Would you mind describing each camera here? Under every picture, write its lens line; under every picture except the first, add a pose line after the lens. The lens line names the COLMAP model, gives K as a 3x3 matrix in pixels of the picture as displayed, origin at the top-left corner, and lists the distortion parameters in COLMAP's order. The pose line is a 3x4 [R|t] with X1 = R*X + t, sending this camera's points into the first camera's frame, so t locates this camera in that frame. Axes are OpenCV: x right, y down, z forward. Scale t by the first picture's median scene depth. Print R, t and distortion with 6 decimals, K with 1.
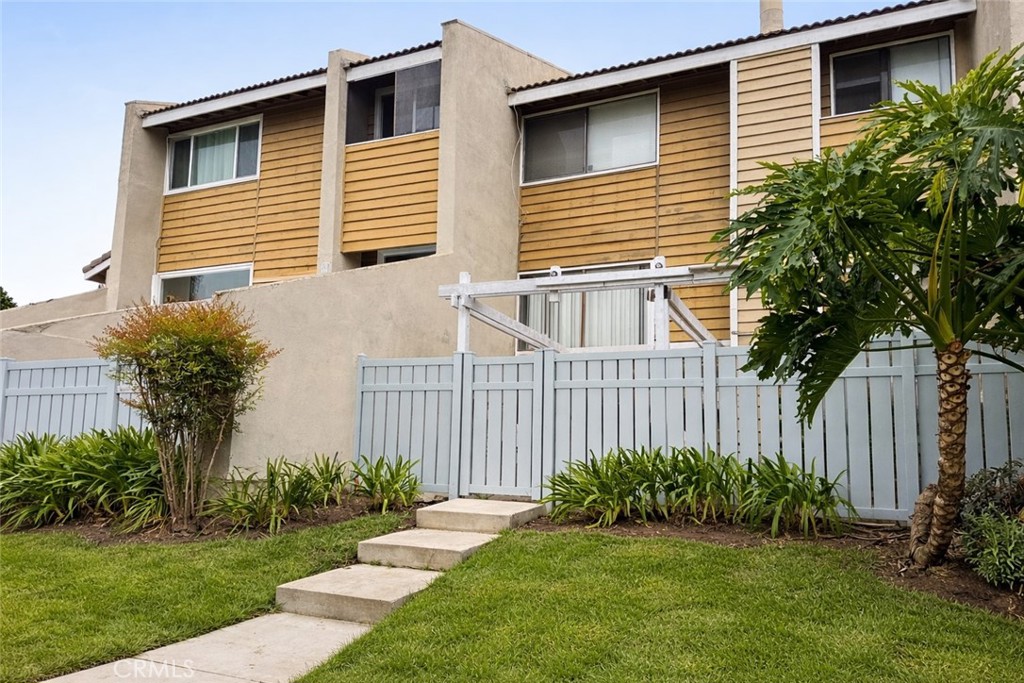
lens RADIAL K [[713.8, 0, 508.8], [0, 713.8, 384.4], [0, 0, 1]] dist [0.006767, -0.000833]
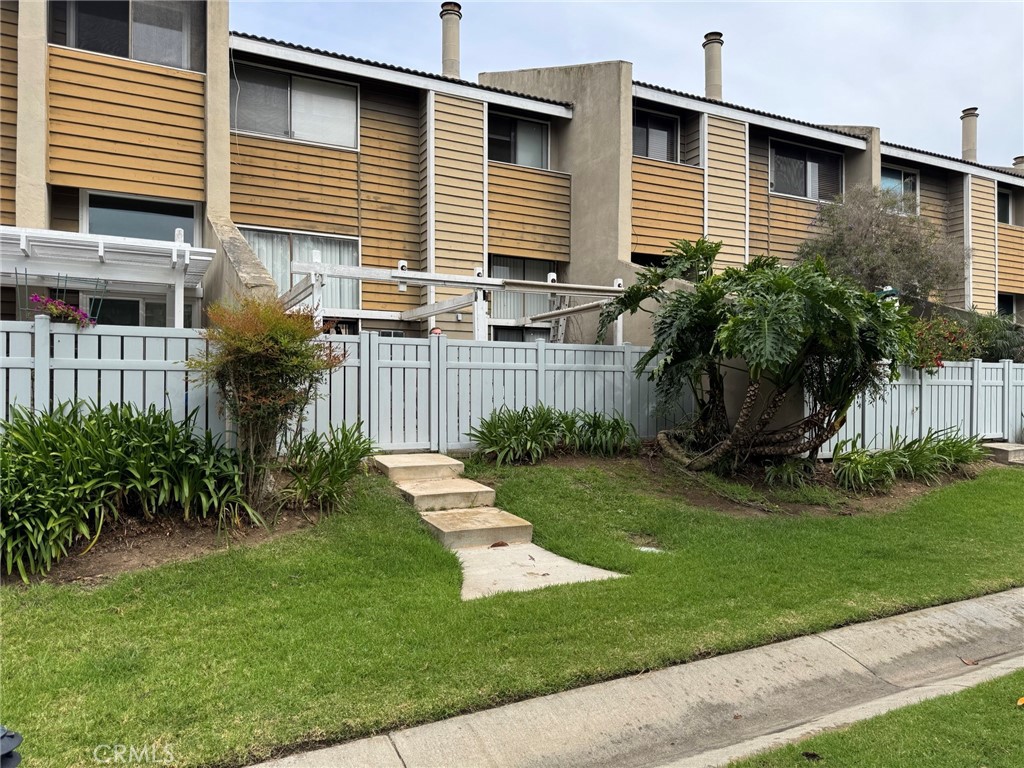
lens RADIAL K [[718.6, 0, 512.0], [0, 718.6, 391.4], [0, 0, 1]] dist [-0.003375, -0.004517]
pose [[0.620063, -0.015530, 0.784398, -0.562185], [-0.082230, 0.993011, 0.084662, -0.043970], [-0.780231, -0.116997, 0.614452, 0.050933]]
